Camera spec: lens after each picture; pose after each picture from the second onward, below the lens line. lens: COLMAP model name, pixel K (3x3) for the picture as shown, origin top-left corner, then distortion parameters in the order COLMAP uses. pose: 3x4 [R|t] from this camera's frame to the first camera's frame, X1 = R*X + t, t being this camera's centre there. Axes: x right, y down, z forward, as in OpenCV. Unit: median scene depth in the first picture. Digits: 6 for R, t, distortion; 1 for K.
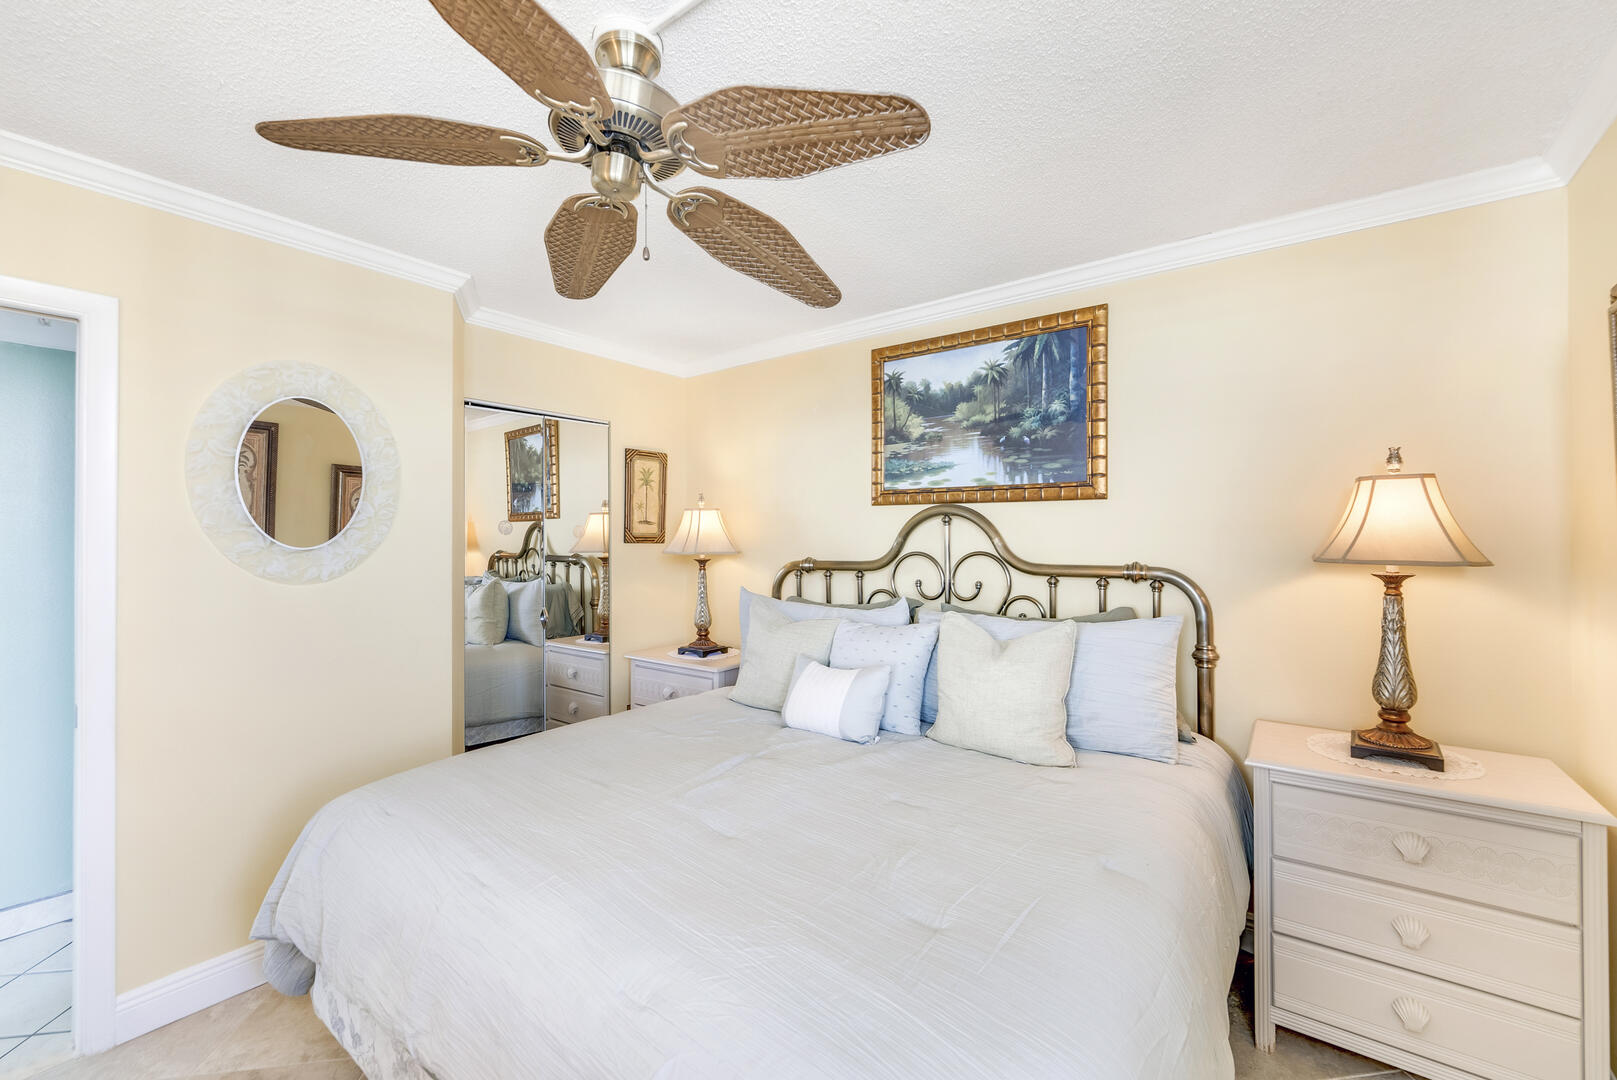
lens RADIAL K [[659.4, 0, 807.0], [0, 659.4, 537.4], [0, 0, 1]] dist [0.001827, -0.001439]
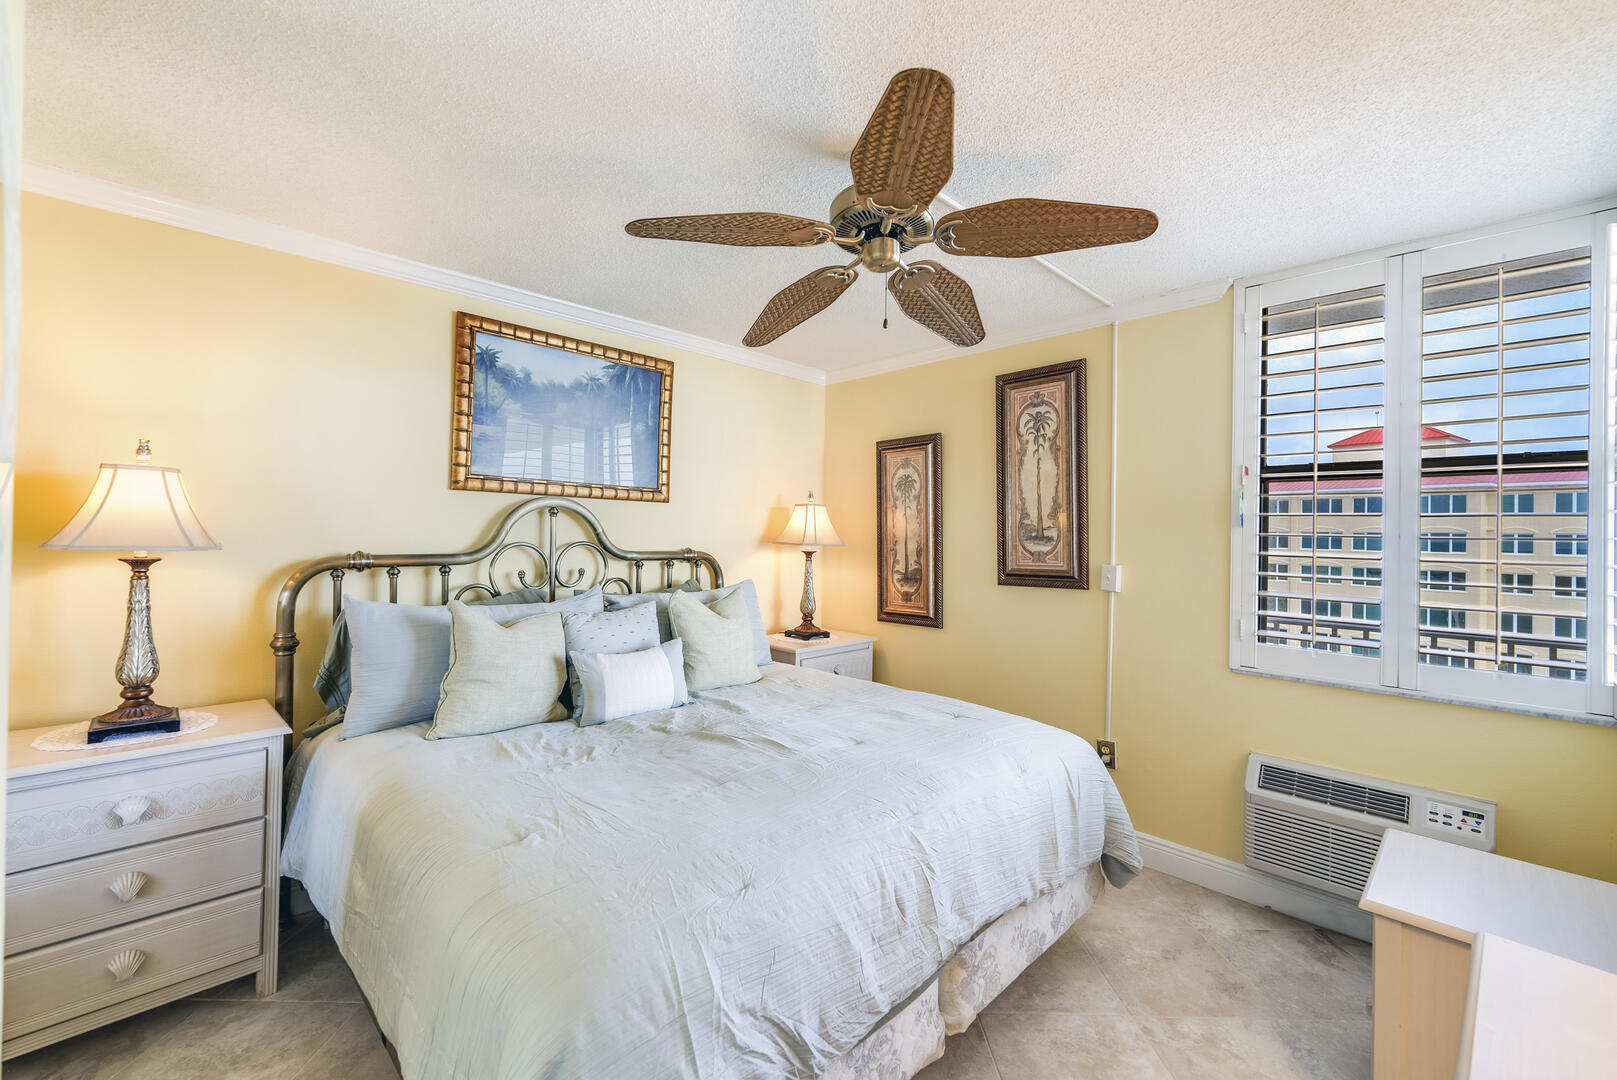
lens RADIAL K [[659.4, 0, 804.0], [0, 659.4, 525.7], [0, 0, 1]] dist [0.001827, -0.001439]
pose [[0.149794, 0.015769, 0.988591, -0.732178], [-0.020001, 0.999717, -0.012916, 0.001493], [-0.988515, -0.017838, 0.150067, 0.436844]]
